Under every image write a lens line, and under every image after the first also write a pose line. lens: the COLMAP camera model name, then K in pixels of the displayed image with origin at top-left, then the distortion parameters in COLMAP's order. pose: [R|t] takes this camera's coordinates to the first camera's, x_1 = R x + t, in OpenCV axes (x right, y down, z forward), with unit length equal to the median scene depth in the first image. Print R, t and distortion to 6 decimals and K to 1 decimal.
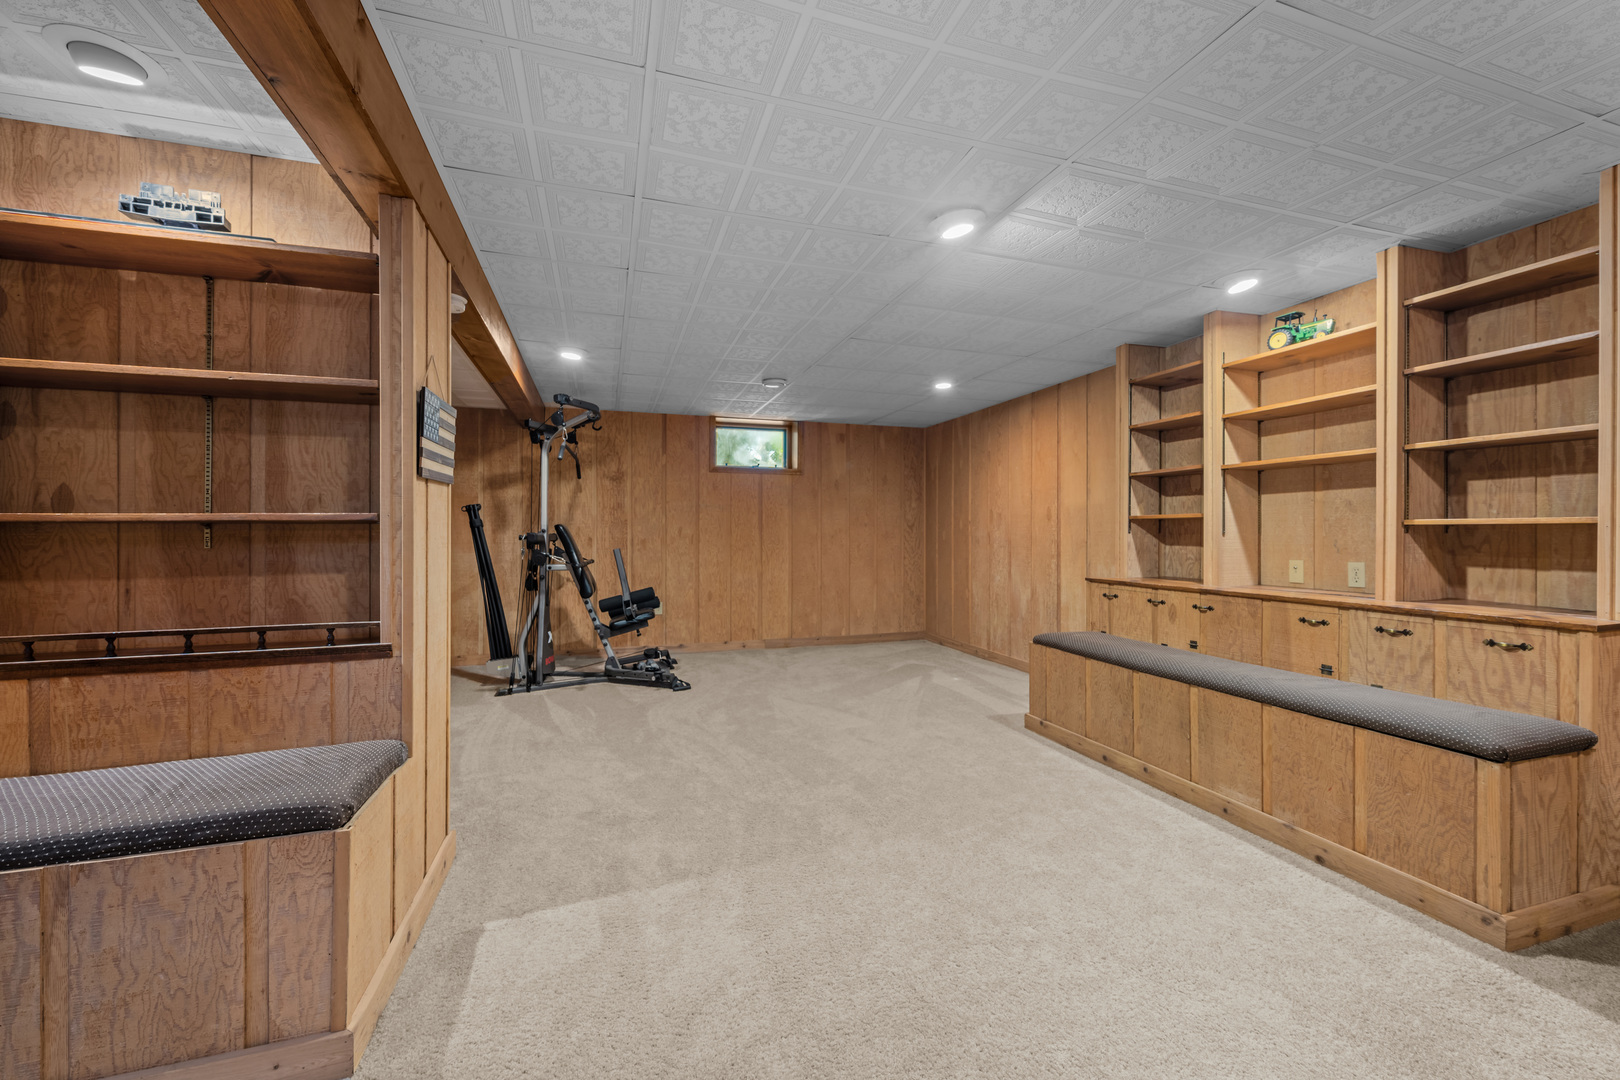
lens RADIAL K [[641.6, 0, 810.6], [0, 641.6, 536.7], [0, 0, 1]] dist [-0.001018, 0.000192]
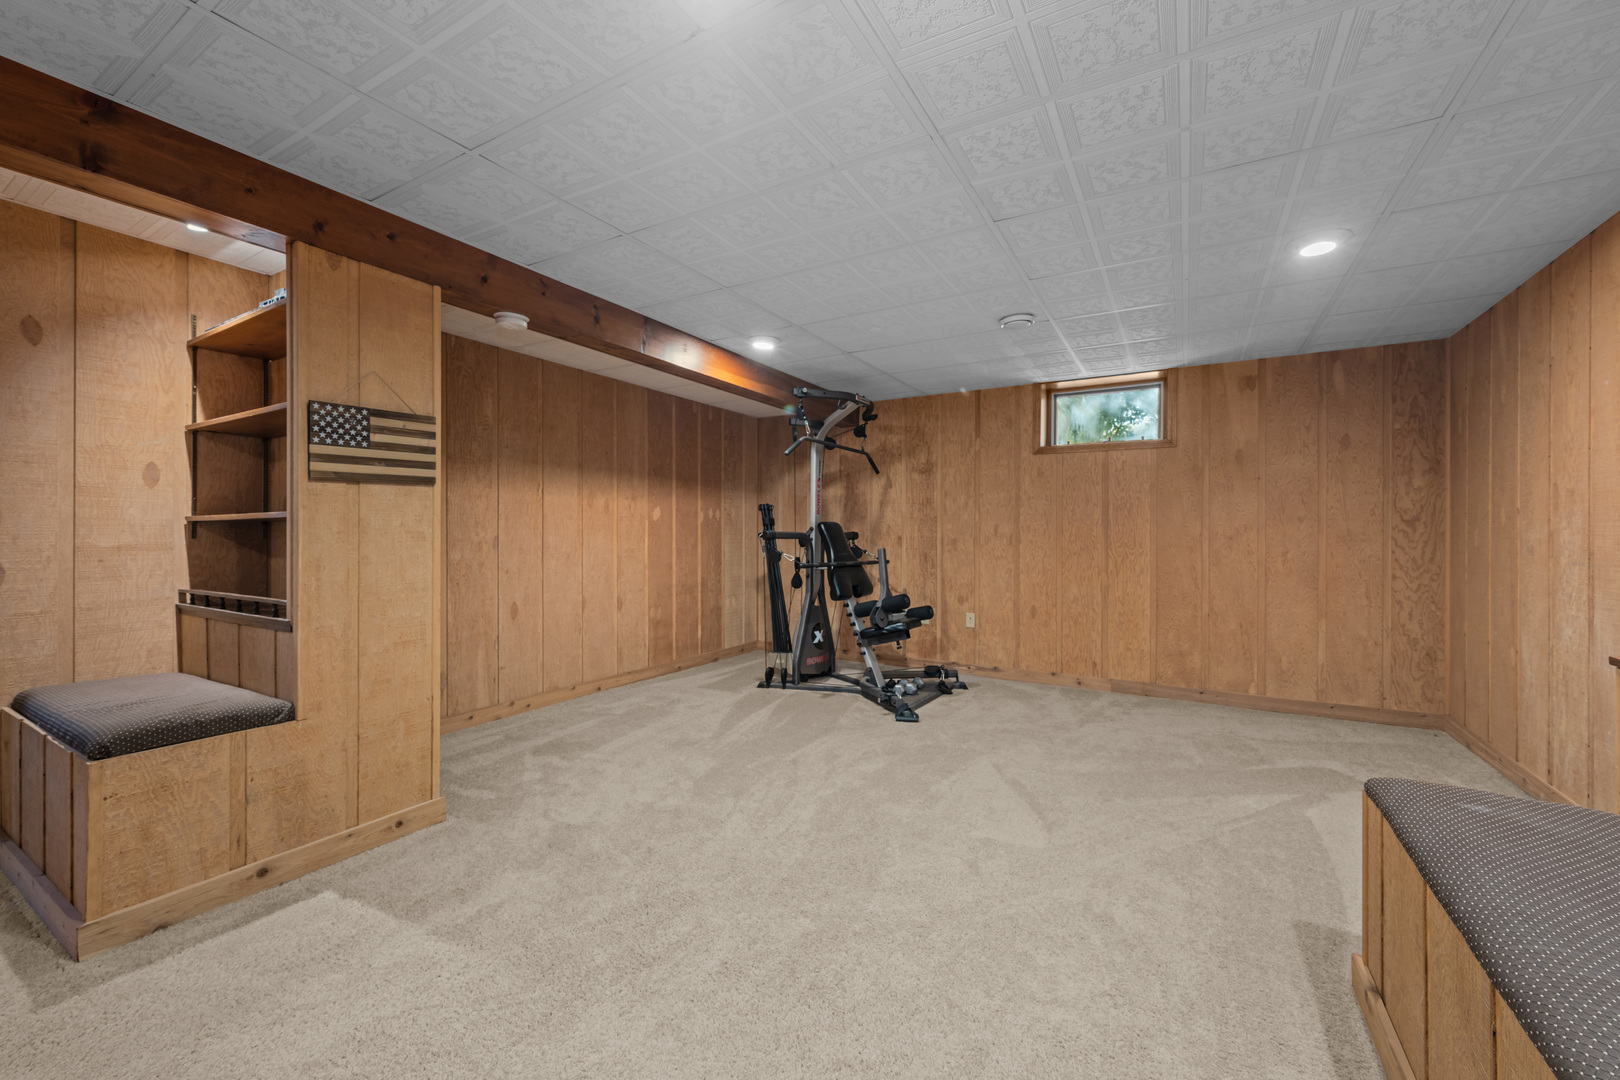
lens RADIAL K [[641.6, 0, 808.7], [0, 641.6, 534.1], [0, 0, 1]] dist [-0.001018, 0.000192]
pose [[0.661595, 0.005497, -0.749842, 0.260693], [-0.008669, 0.999962, -0.000319, -0.000241], [0.749812, 0.006711, 0.661617, 0.280227]]
